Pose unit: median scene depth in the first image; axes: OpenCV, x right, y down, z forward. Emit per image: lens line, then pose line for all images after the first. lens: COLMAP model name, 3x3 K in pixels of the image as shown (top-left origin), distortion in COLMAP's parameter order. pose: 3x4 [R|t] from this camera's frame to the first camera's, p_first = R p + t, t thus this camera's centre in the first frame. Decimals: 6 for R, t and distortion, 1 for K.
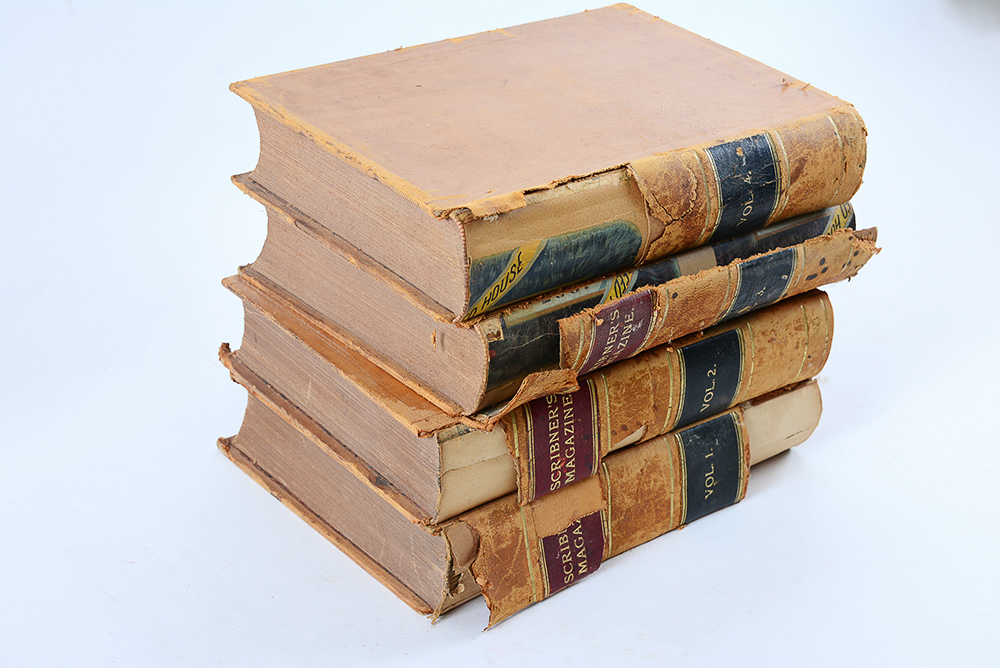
lens RADIAL K [[2044.3, 0, 552.6], [0, 2044.3, 354.7], [0, 0, 1]] dist [0.092027, 0.000000]
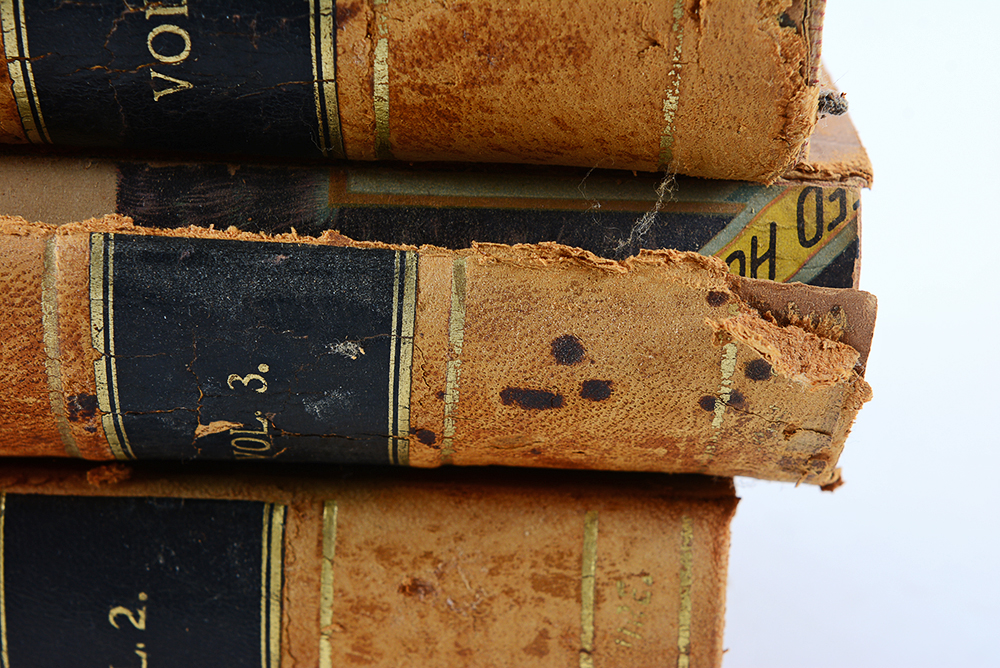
lens RADIAL K [[2044.3, 0, 506.5], [0, 2044.3, 331.9], [0, 0, 1]] dist [0.092027, 0.000000]
pose [[0.760790, 0.227227, -0.607919, 0.300372], [-0.291756, 0.956463, -0.007617, -0.045596], [0.579721, 0.183159, 0.793962, 0.825311]]
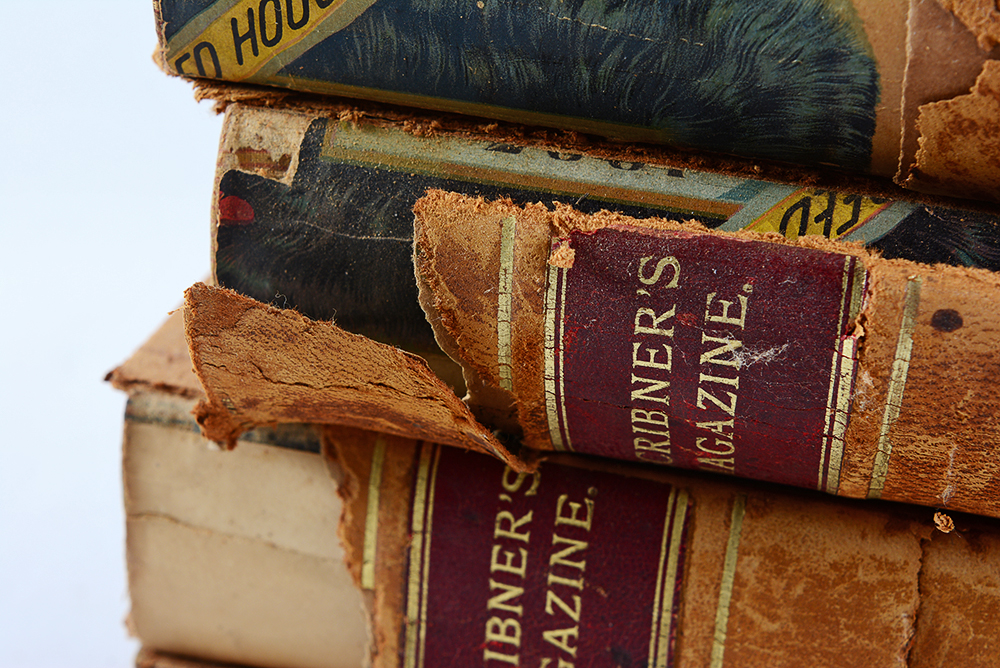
lens RADIAL K [[2044.3, 0, 504.4], [0, 2044.3, 334.4], [0, 0, 1]] dist [0.092027, 0.000000]
pose [[0.571545, 0.335992, -0.748629, 0.228494], [-0.407453, 0.908113, 0.096498, -0.029043], [0.712263, 0.249878, 0.655929, 0.762443]]
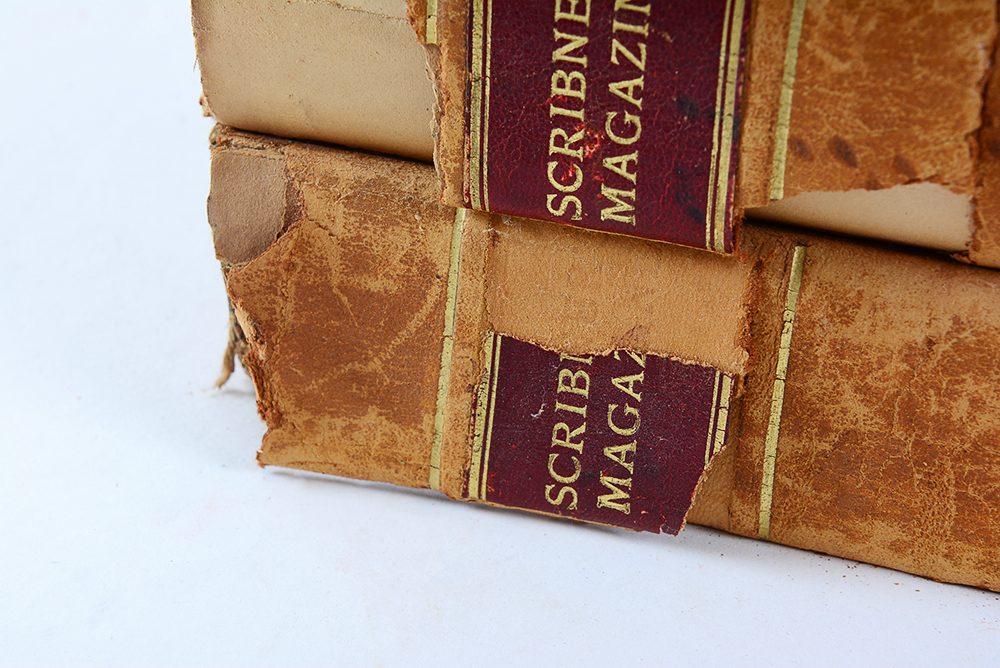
lens RADIAL K [[2044.3, 0, 505.4], [0, 2044.3, 334.0], [0, 0, 1]] dist [0.092027, 0.000000]
pose [[0.503464, 0.441451, -0.742728, 0.248380], [-0.393918, 0.882361, 0.257424, 0.001460], [0.768994, 0.162970, 0.618133, 0.790175]]
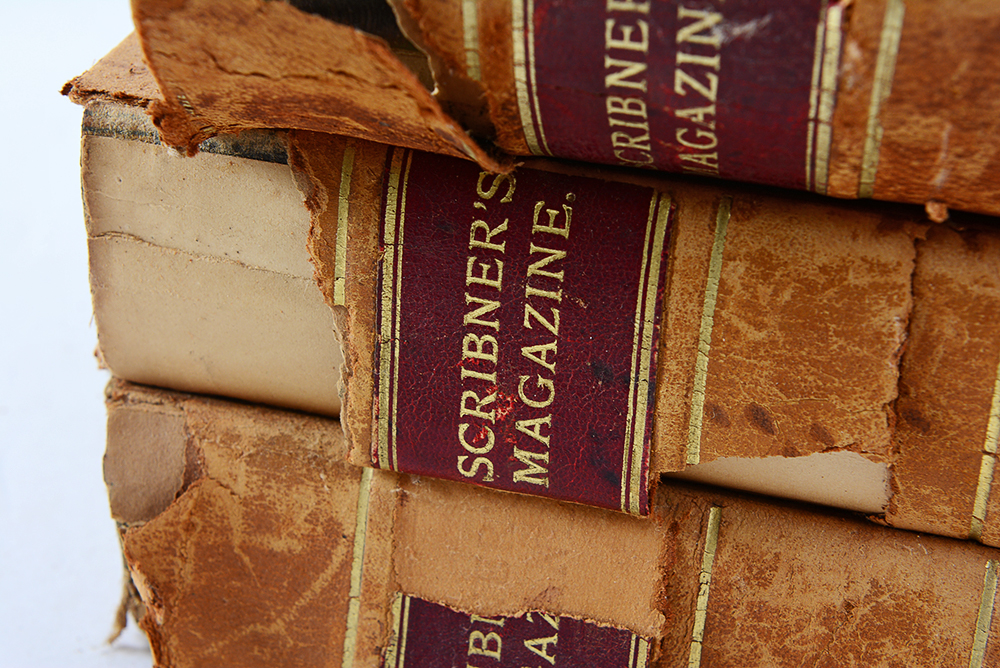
lens RADIAL K [[2044.3, 0, 506.7], [0, 2044.3, 332.3], [0, 0, 1]] dist [0.092027, 0.000000]
pose [[0.558940, 0.385494, -0.734153, 0.230750], [-0.400467, 0.900762, 0.168087, -0.010921], [0.726094, 0.200054, 0.657850, 0.784987]]
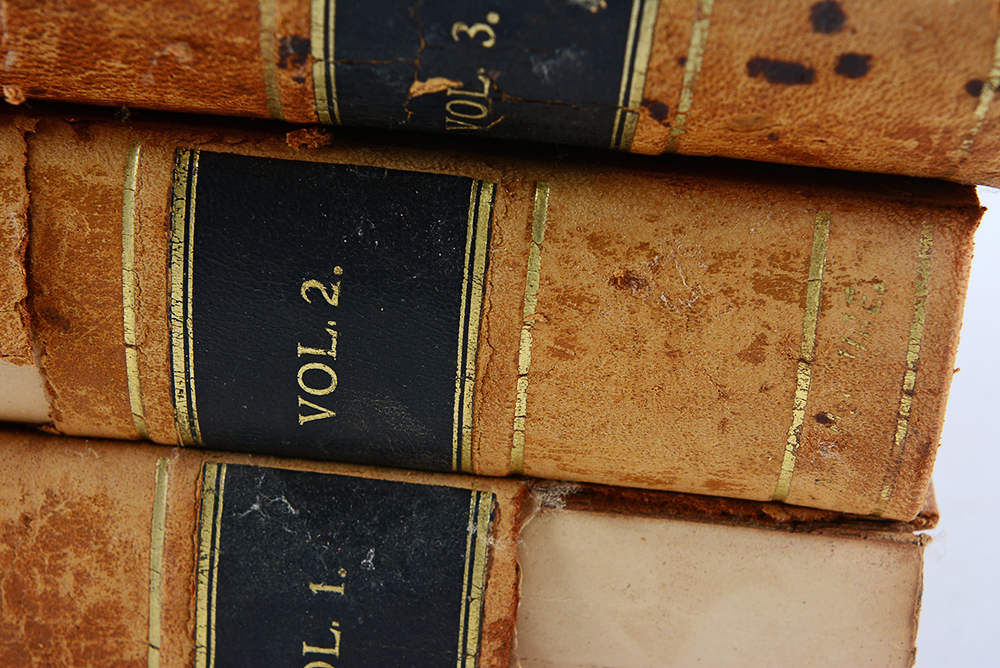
lens RADIAL K [[2044.3, 0, 505.6], [0, 2044.3, 331.0], [0, 0, 1]] dist [0.092027, 0.000000]
pose [[0.718738, 0.322311, -0.616061, 0.278805], [-0.352194, 0.932746, 0.077102, -0.017017], [0.599479, 0.161557, 0.783916, 0.834314]]
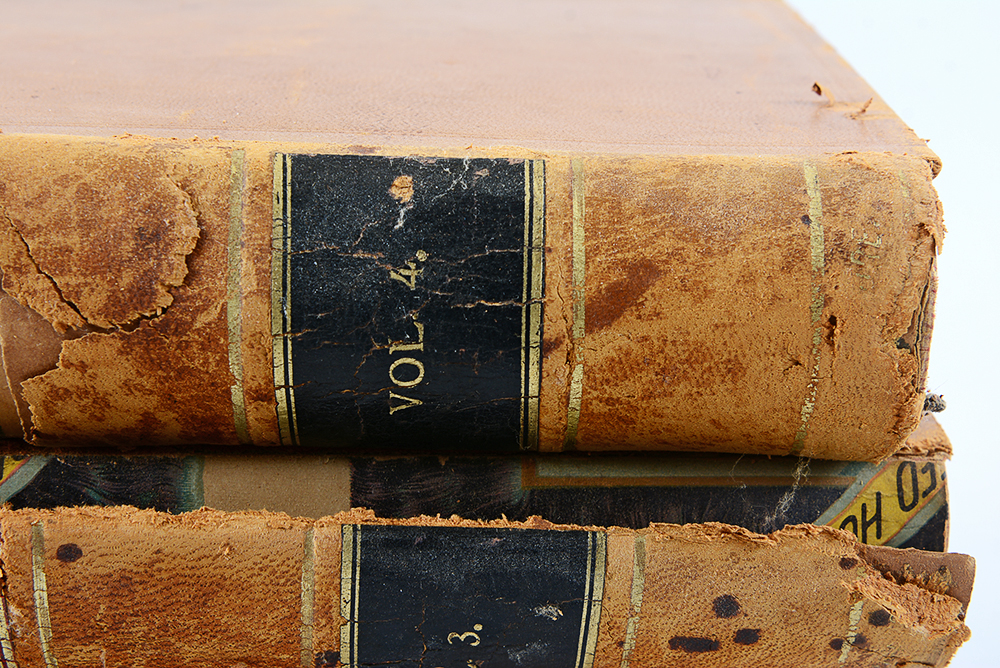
lens RADIAL K [[1662.4, 0, 506.0], [0, 1662.4, 332.9], [0, 0, 1]] dist [0.044584, 0.000000]
pose [[0.788181, 0.175131, -0.590000, 0.265614], [-0.268180, 0.960589, -0.073128, -0.061493], [0.553941, 0.215864, 0.804085, 0.797040]]
